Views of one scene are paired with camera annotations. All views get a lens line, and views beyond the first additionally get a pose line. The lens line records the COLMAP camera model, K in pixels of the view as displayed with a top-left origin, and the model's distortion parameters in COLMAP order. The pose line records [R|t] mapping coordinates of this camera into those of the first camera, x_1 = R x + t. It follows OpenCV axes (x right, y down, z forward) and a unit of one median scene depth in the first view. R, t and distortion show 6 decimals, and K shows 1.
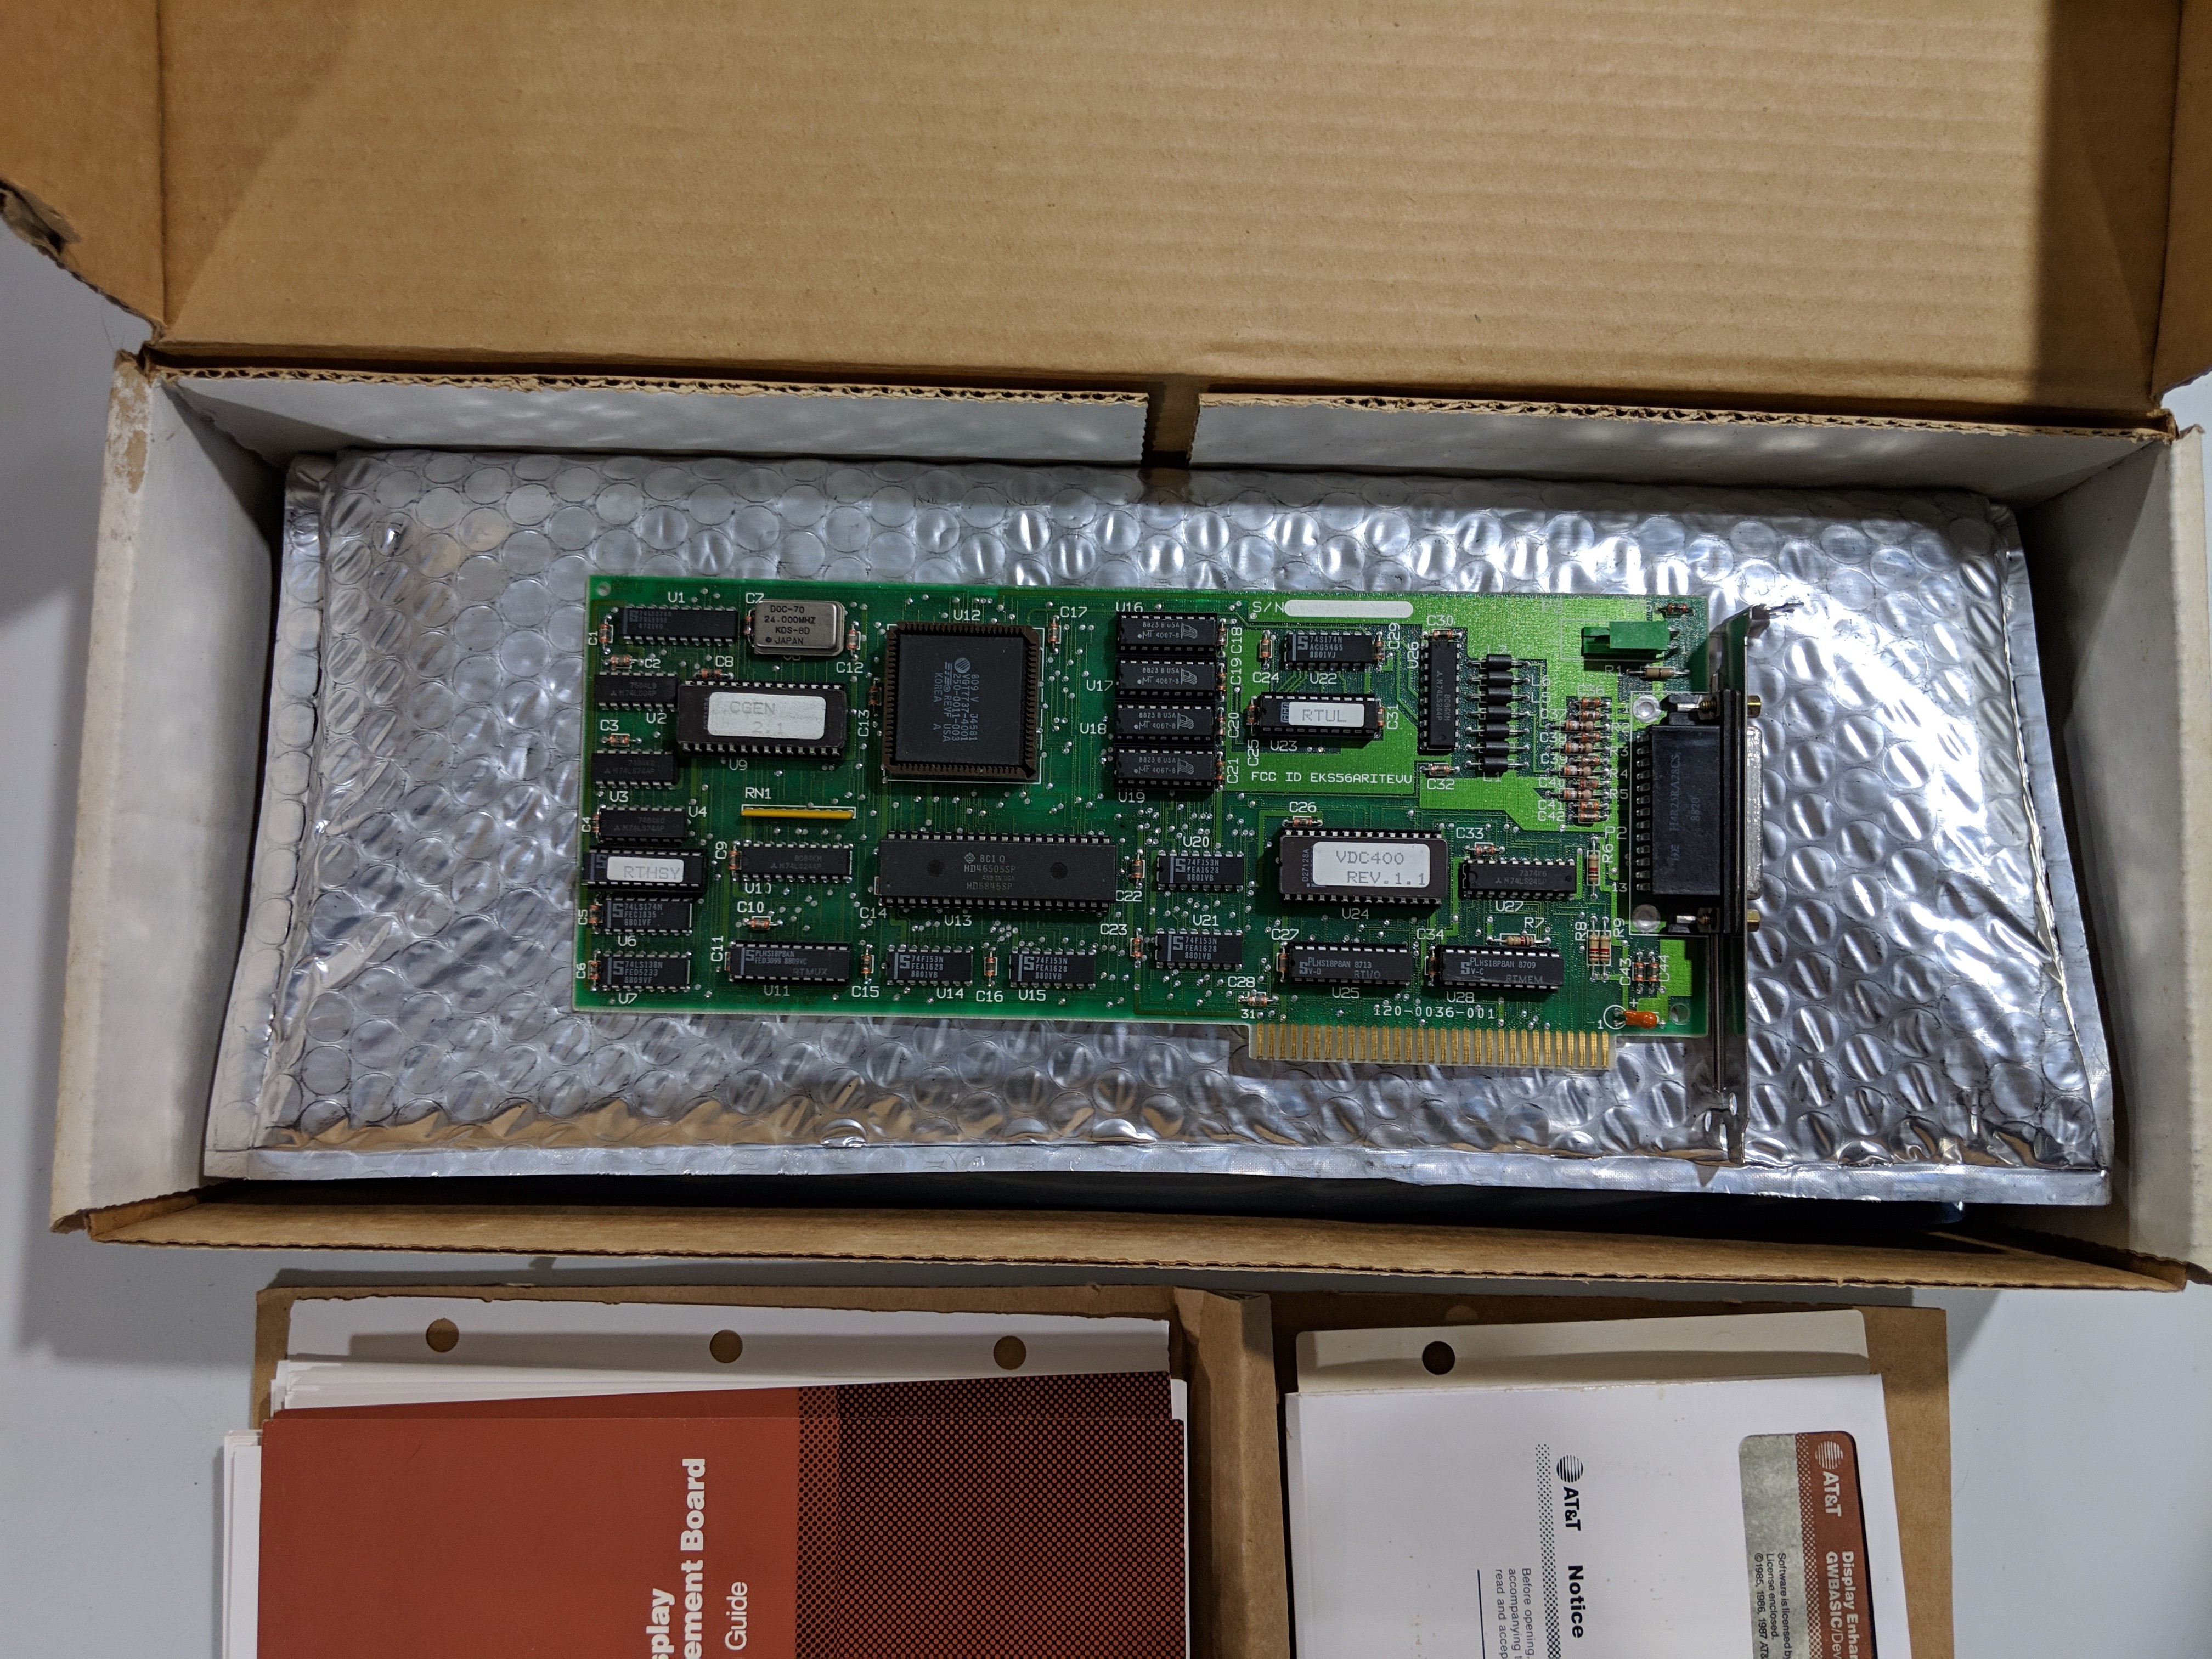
lens RADIAL K [[1748.8, 0, 1108.2], [0, 1748.8, 850.4], [0, 0, 1]] dist [0.102428, -0.334805]
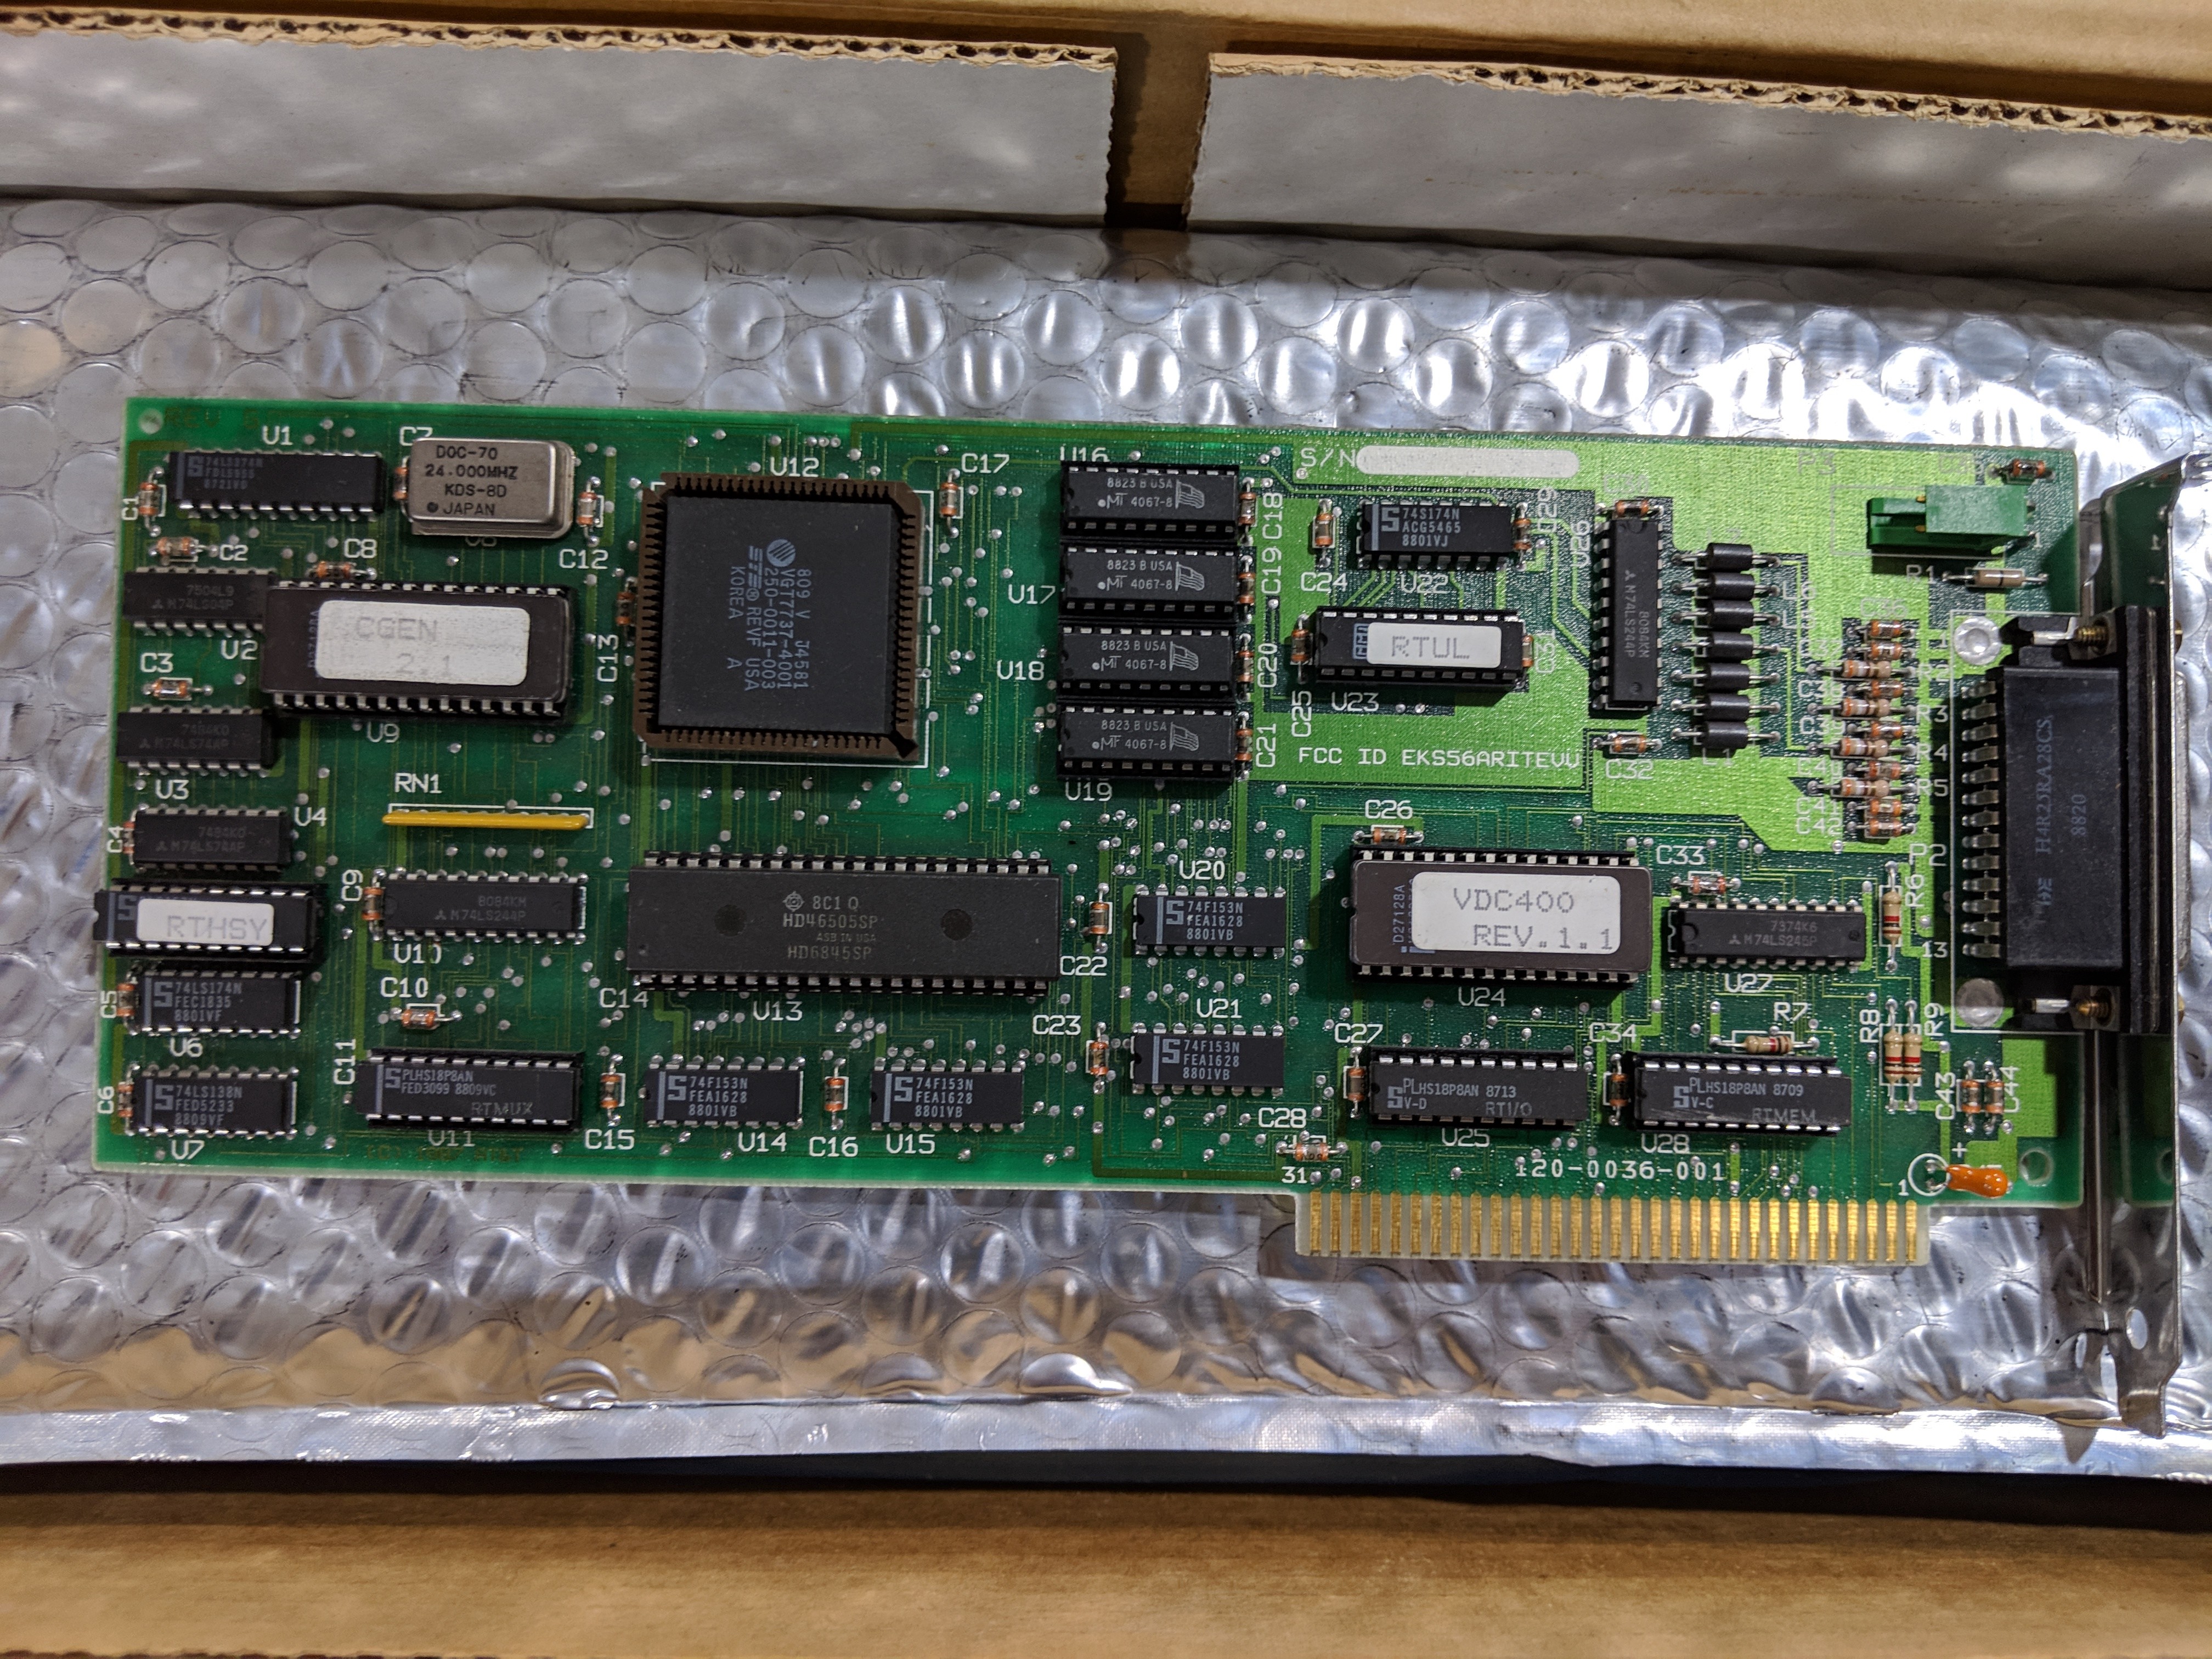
lens RADIAL K [[1744.3, 0, 1198.3], [0, 1744.3, 830.9], [0, 0, 1]] dist [0.058707, -0.167673]
pose [[0.997818, -0.000197, 0.066029, 0.011593], [0.000475, 0.999991, -0.004203, -0.015304], [-0.066027, 0.004226, 0.997809, 0.435060]]
